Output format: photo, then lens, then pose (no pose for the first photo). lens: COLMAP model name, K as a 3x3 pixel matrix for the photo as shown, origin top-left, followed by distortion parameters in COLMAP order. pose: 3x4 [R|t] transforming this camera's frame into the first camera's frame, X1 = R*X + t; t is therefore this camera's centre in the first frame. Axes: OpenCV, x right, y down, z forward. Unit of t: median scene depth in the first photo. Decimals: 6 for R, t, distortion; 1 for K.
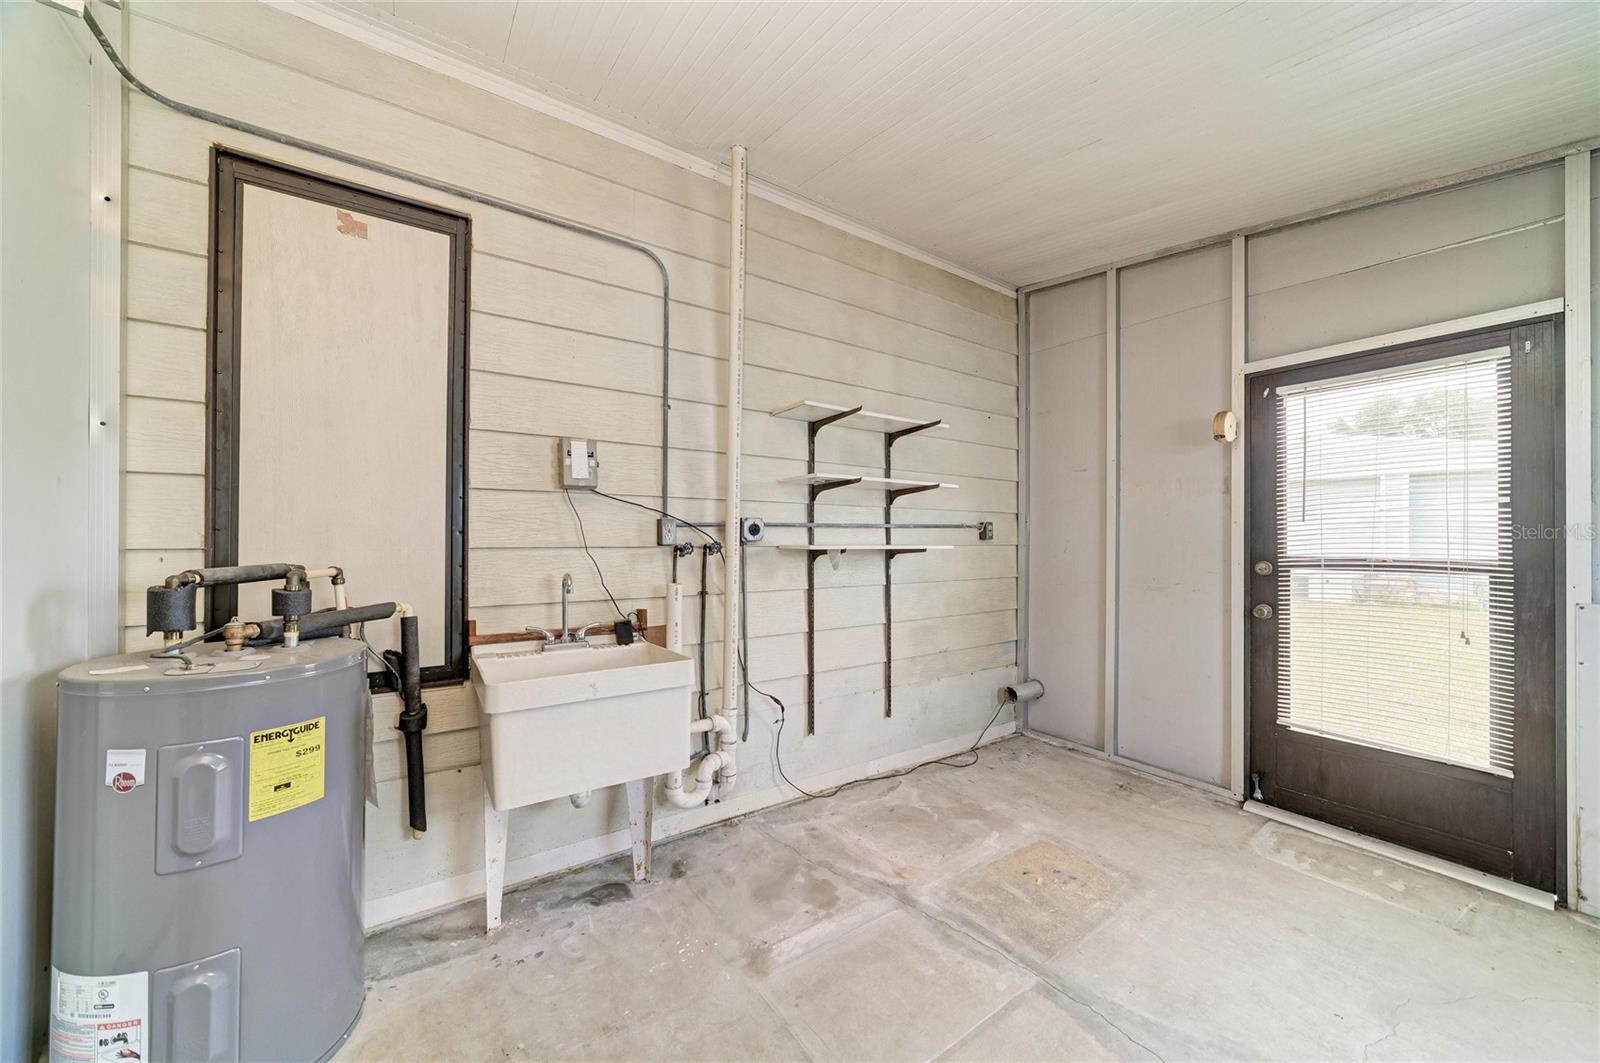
lens RADIAL K [[572.2, 0, 803.8], [0, 572.2, 539.3], [0, 0, 1]] dist [-0.026336, 0.007345]
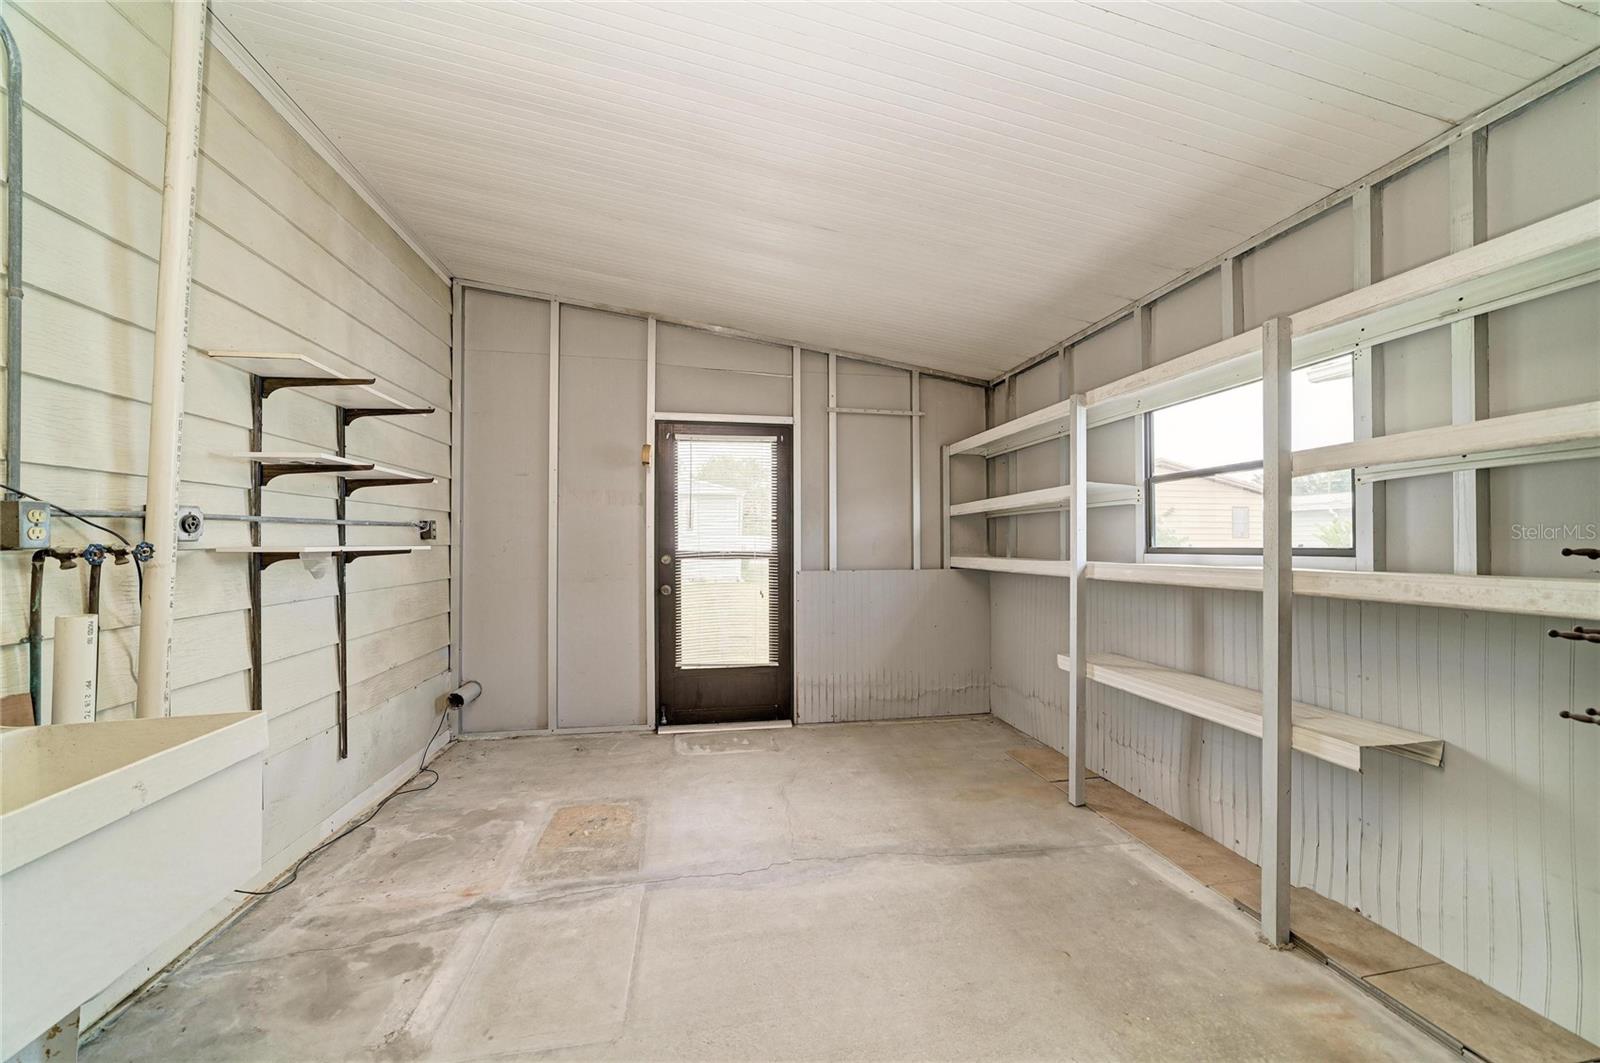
lens RADIAL K [[591.2, 0, 800.2], [0, 591.2, 536.8], [0, 0, 1]] dist [-0.010111, 0.004731]
pose [[0.418245, 0.003965, 0.908326, -0.401795], [-0.000880, 0.999992, -0.003960, -0.000534], [-0.908334, 0.000857, 0.418245, 0.073807]]
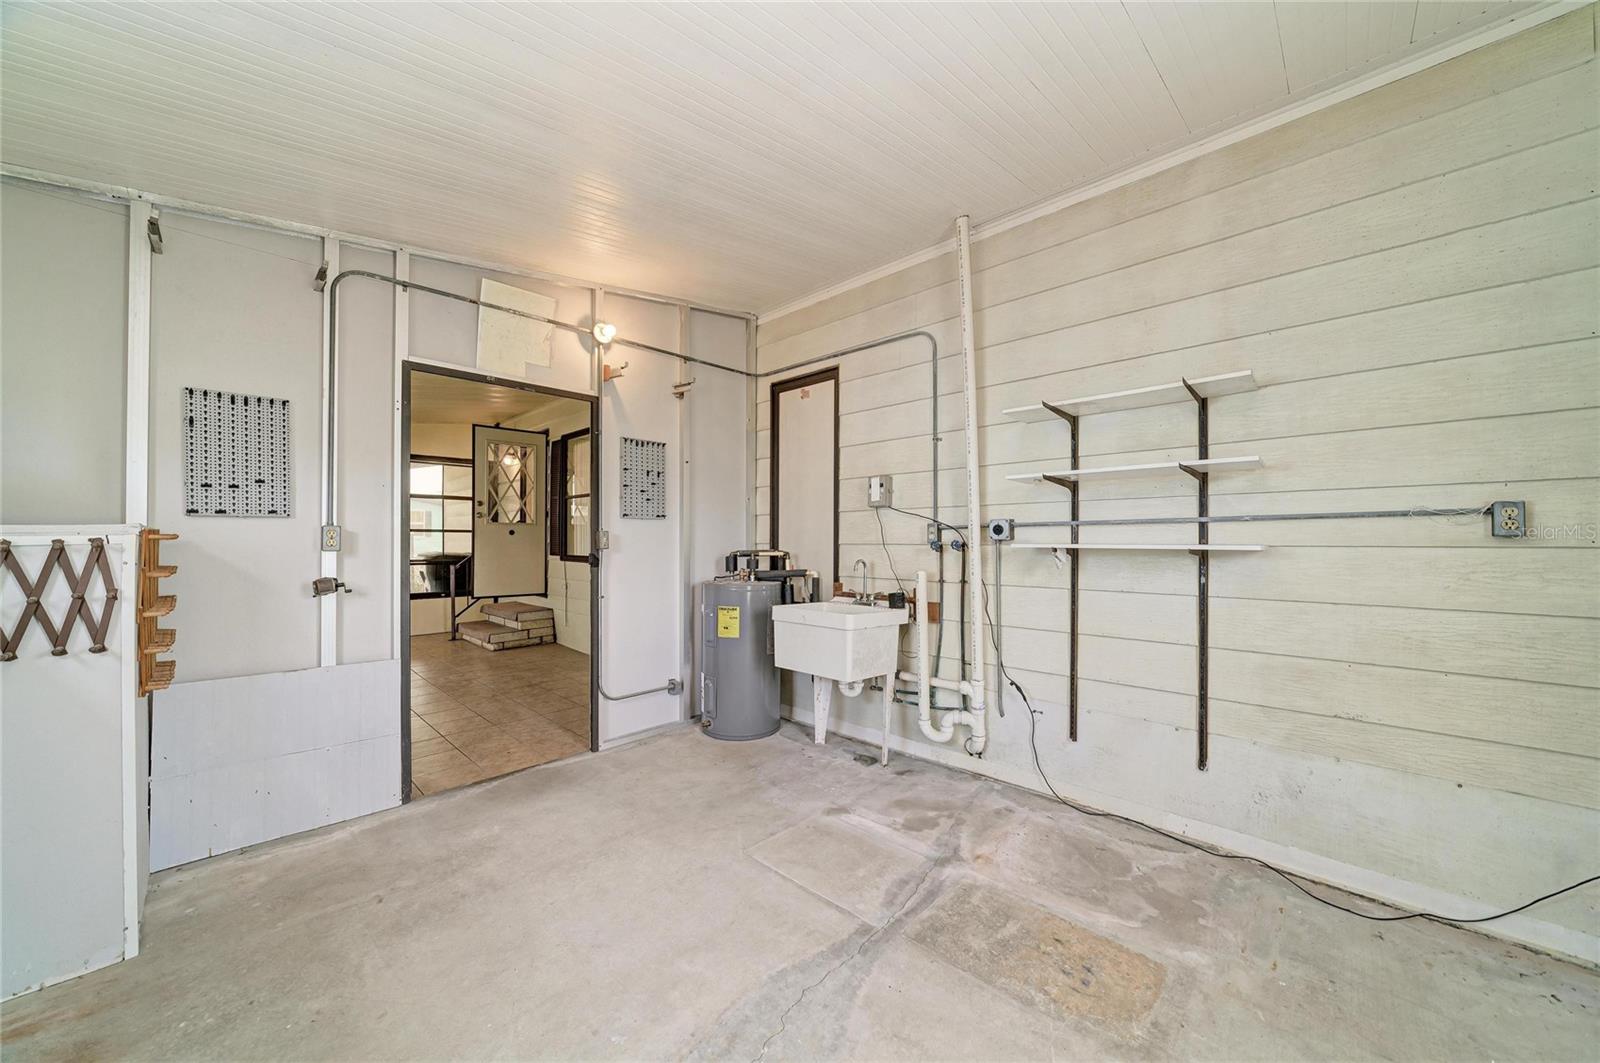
lens RADIAL K [[572.2, 0, 803.8], [0, 572.2, 539.3], [0, 0, 1]] dist [-0.026336, 0.007345]
pose [[0.198283, -0.005569, -0.980129, 0.924921], [0.001308, 0.999984, -0.005417, 0.007673], [0.980144, -0.000208, 0.198287, 0.389311]]
